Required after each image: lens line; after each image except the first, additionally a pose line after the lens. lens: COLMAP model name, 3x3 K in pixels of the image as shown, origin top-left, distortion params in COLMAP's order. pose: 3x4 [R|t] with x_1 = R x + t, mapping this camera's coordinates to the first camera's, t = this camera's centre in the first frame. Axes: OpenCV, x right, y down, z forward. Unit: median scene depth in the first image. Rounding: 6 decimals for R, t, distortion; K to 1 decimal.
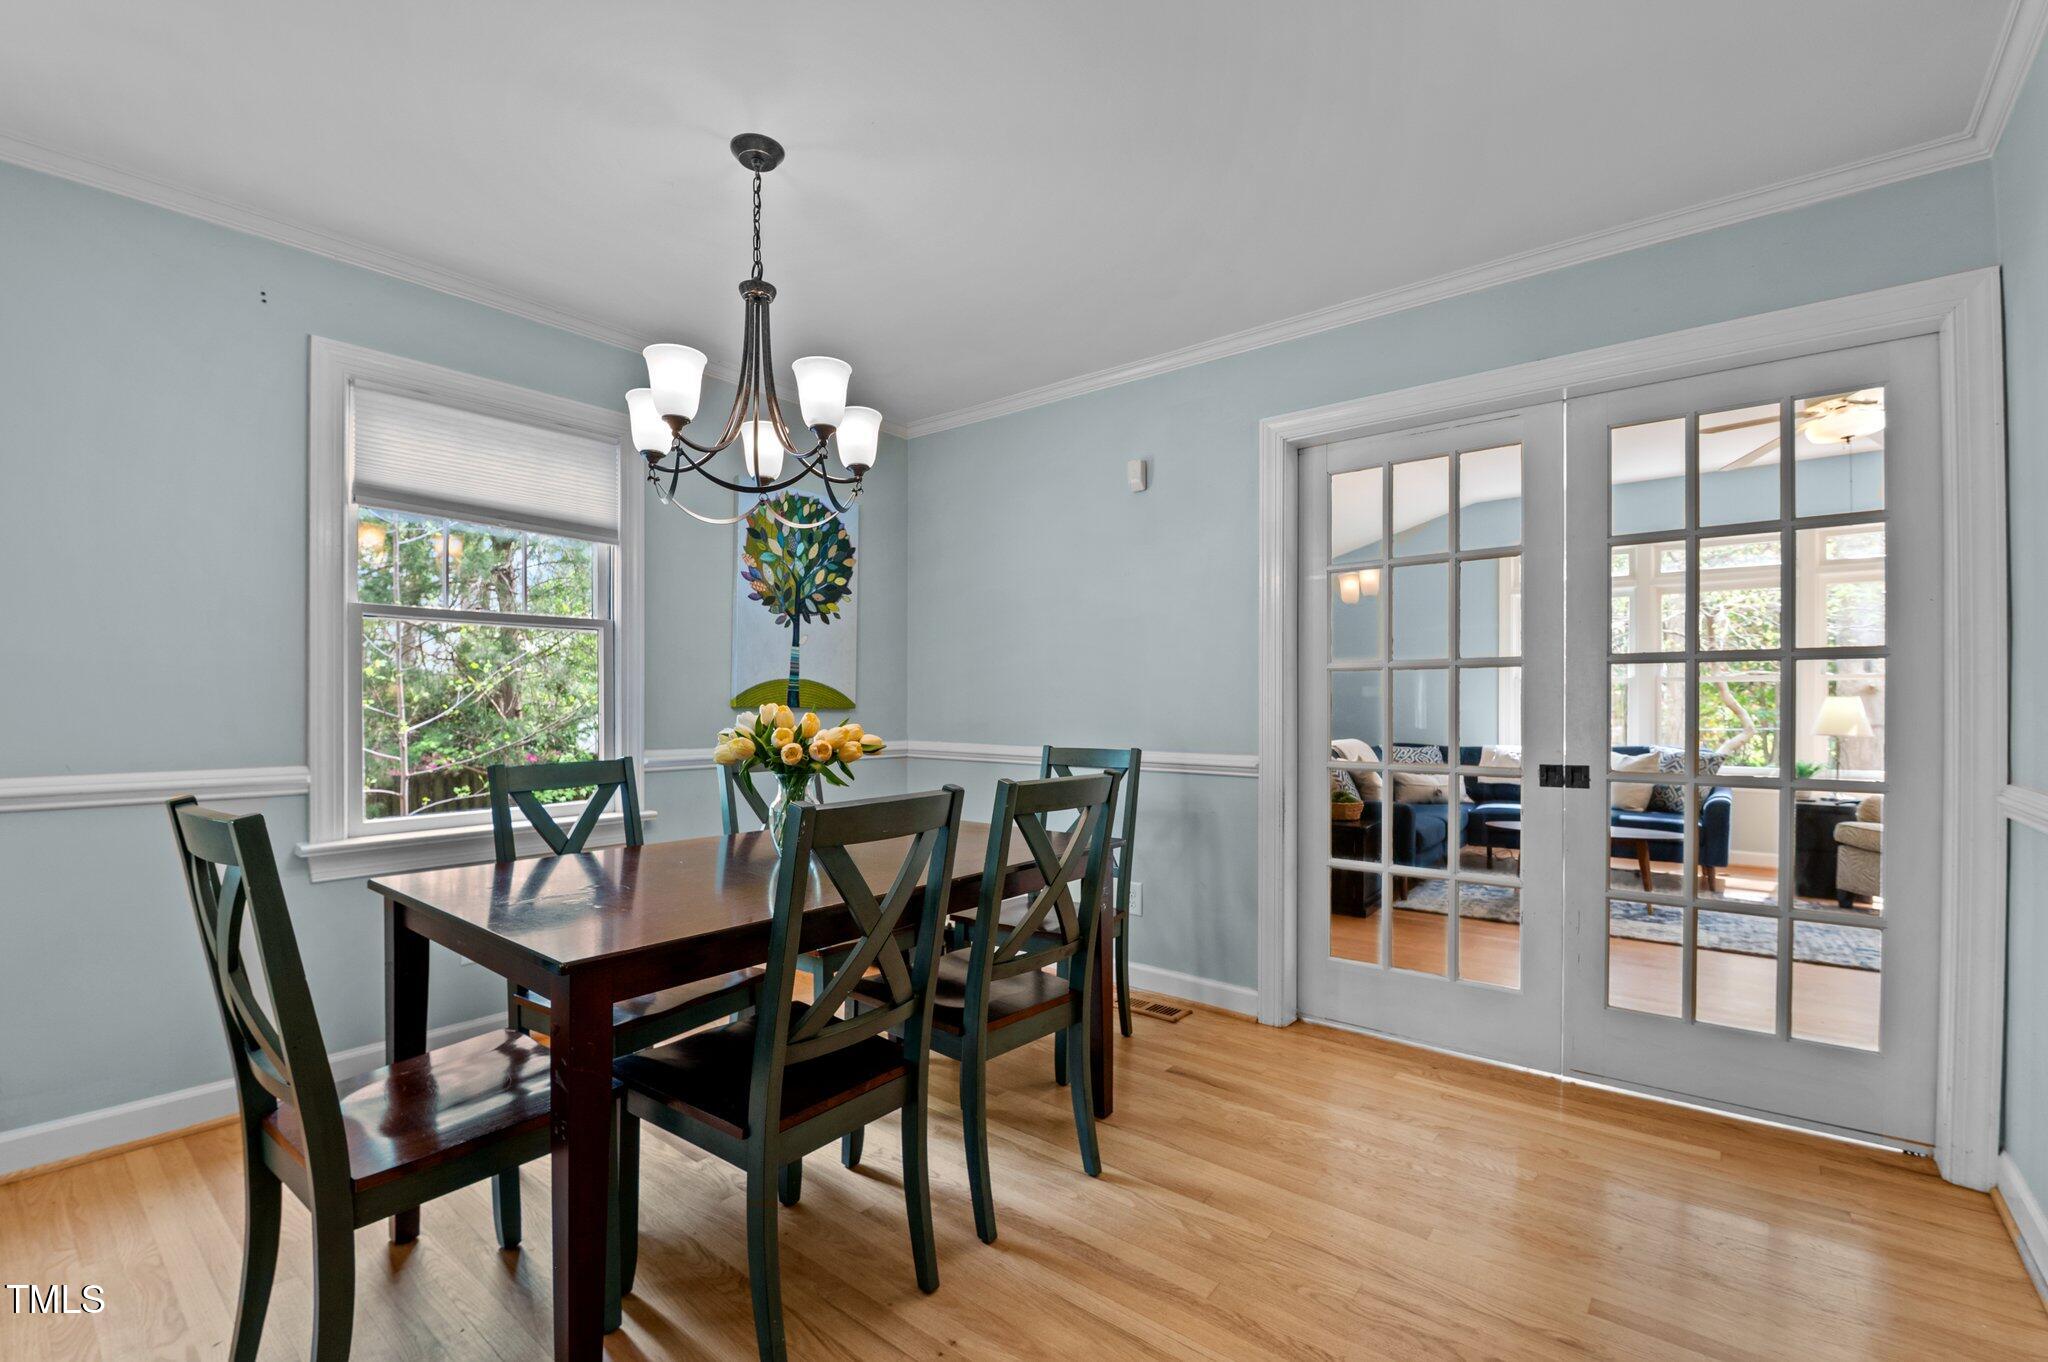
lens RADIAL K [[885.6, 0, 1013.6], [0, 885.6, 696.7], [0, 0, 1]] dist [0.001401, 0.000127]
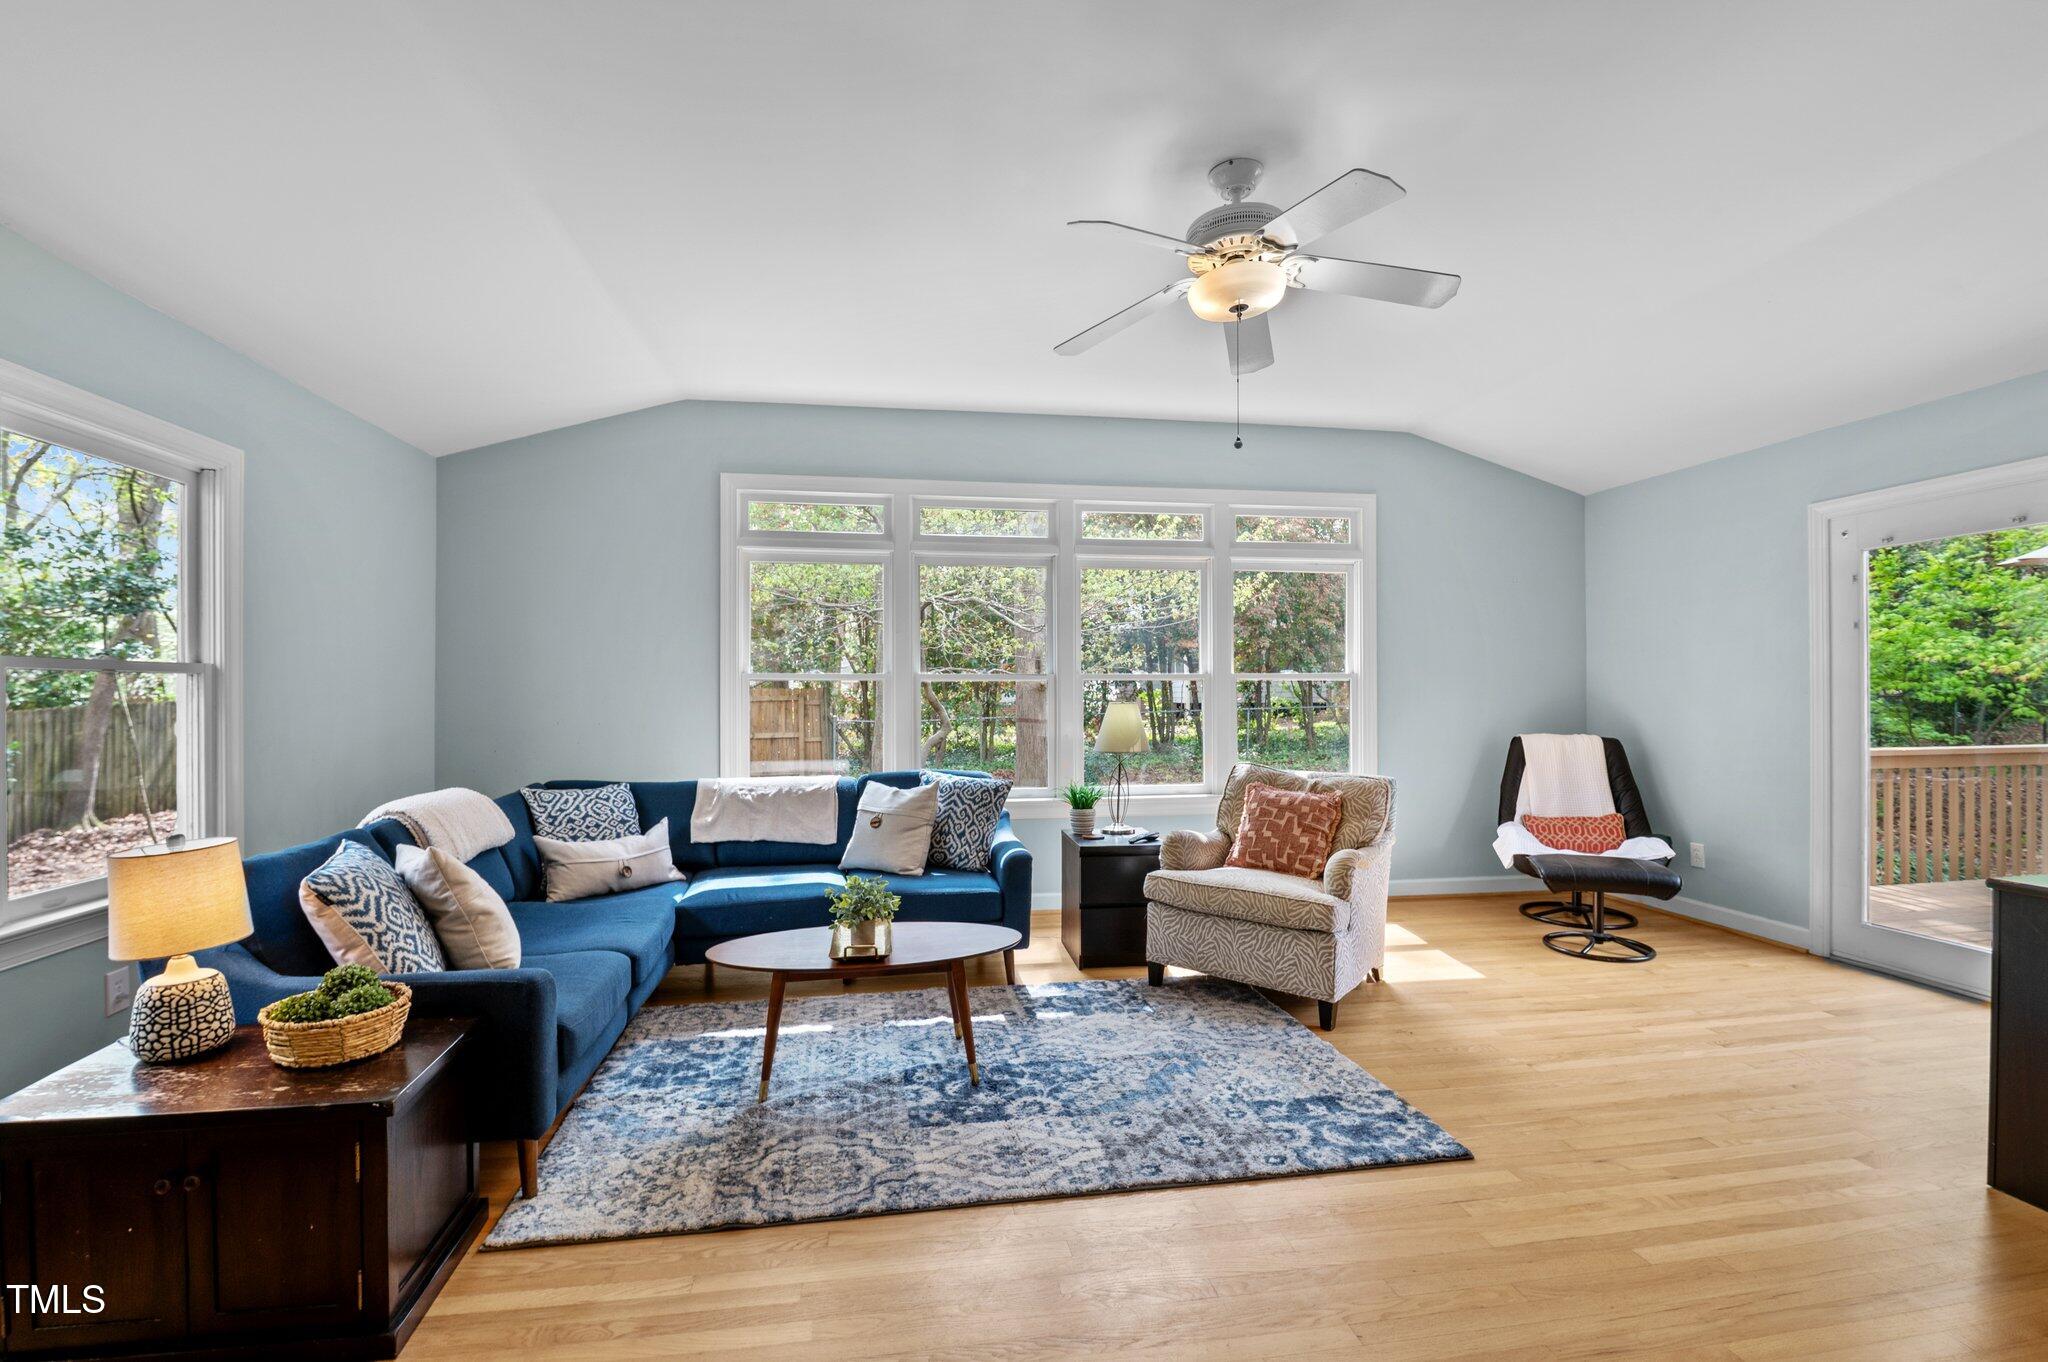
lens RADIAL K [[885.6, 0, 1023.6], [0, 885.6, 691.5], [0, 0, 1]] dist [0.001401, 0.000127]
pose [[0.663274, -0.001821, 0.748374, 0.244733], [0.000867, 0.999998, 0.001665, -0.009697], [-0.748376, -0.000456, 0.663275, 0.471902]]
